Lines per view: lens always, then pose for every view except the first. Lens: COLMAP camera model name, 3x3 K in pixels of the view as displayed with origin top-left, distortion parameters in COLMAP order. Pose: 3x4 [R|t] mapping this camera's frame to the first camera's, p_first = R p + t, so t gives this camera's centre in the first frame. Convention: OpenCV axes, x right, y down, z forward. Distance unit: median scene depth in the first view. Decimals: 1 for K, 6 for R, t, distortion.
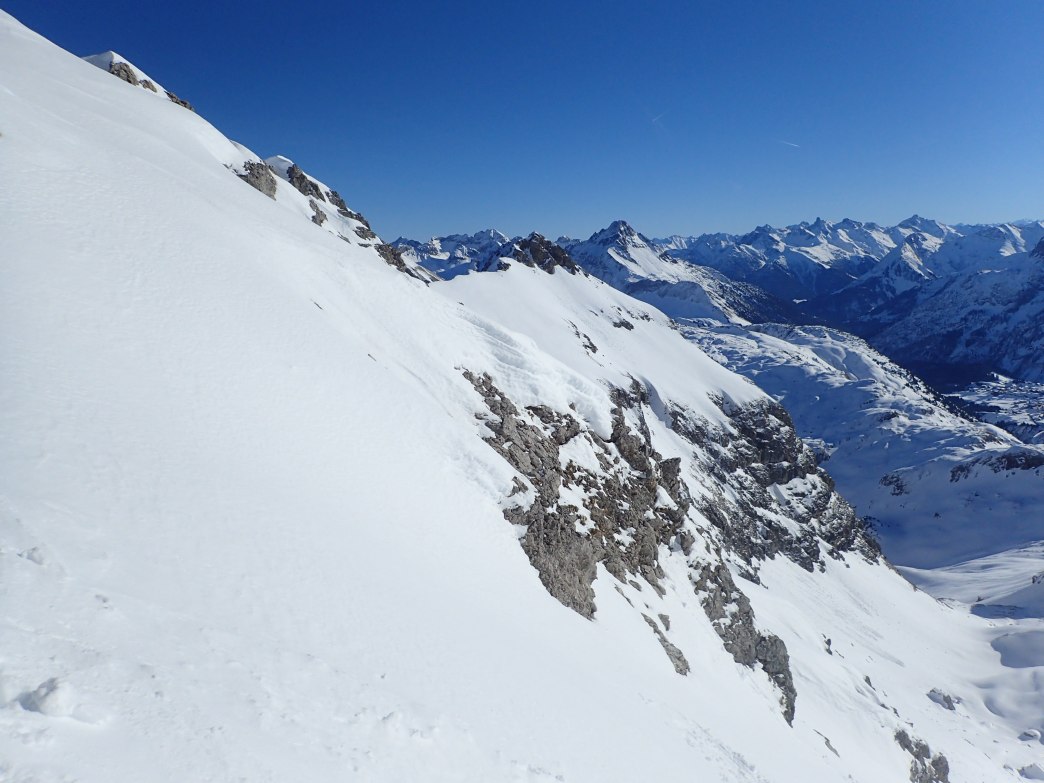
lens RADIAL K [[762.6, 0, 517.7], [0, 762.6, 387.0], [0, 0, 1]] dist [-0.004530, -0.012006]
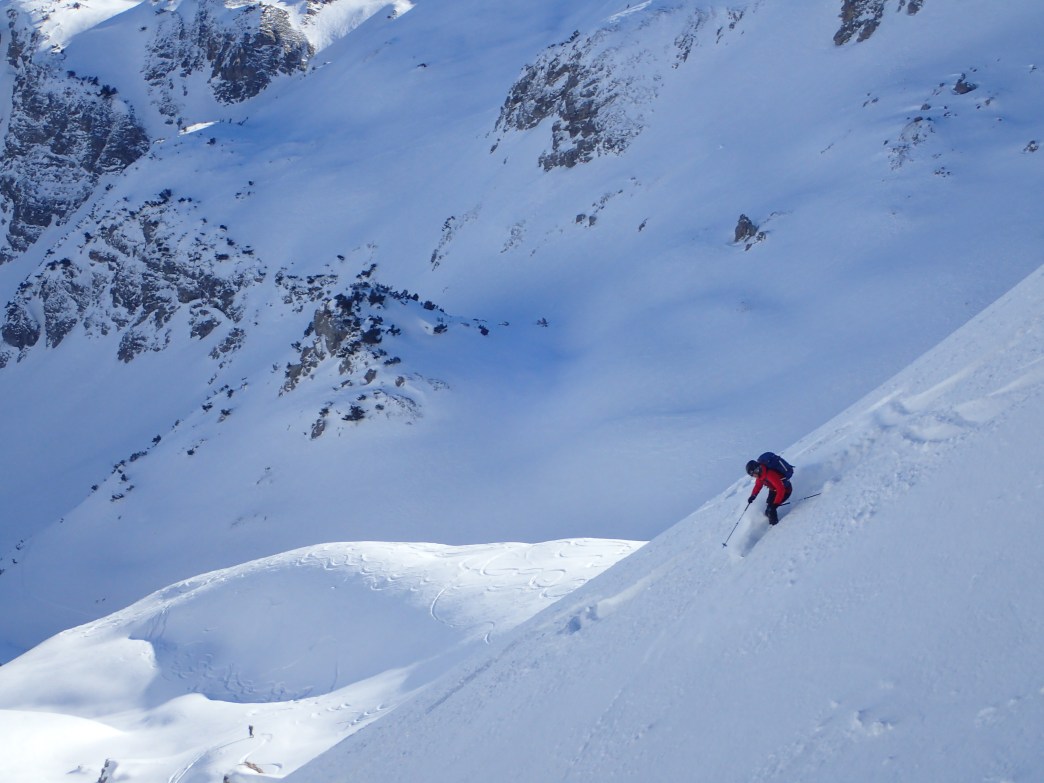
lens RADIAL K [[2616.1, 0, 521.8], [0, 2616.1, 391.6], [0, 0, 1]] dist [-0.019107, 0.000000]
pose [[0.948014, -0.086394, 0.306276, 0.218727], [0.054534, 0.992311, 0.111111, 0.090309], [-0.313520, -0.088632, 0.945436, 0.321478]]
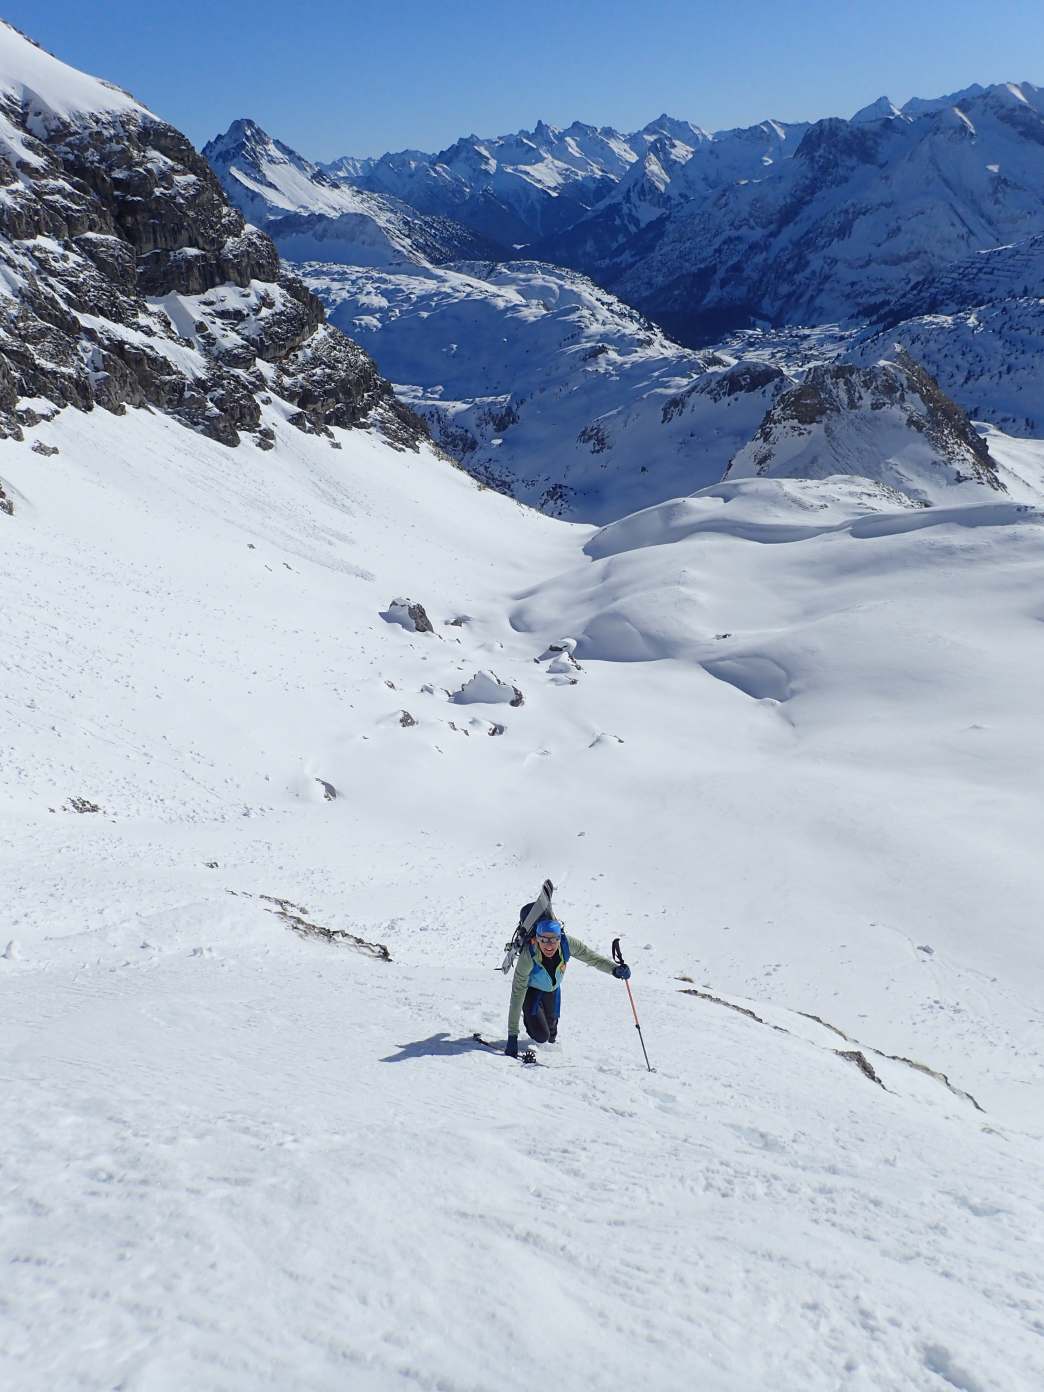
lens RADIAL K [[1016.8, 0, 508.7], [0, 1016.8, 693.3], [0, 0, 1]] dist [-0.004530, -0.012006]
pose [[0.945543, -0.168300, 0.278610, 0.083169], [0.084627, 0.953627, 0.288850, 0.053279], [-0.314303, -0.249542, 0.915938, 0.070242]]
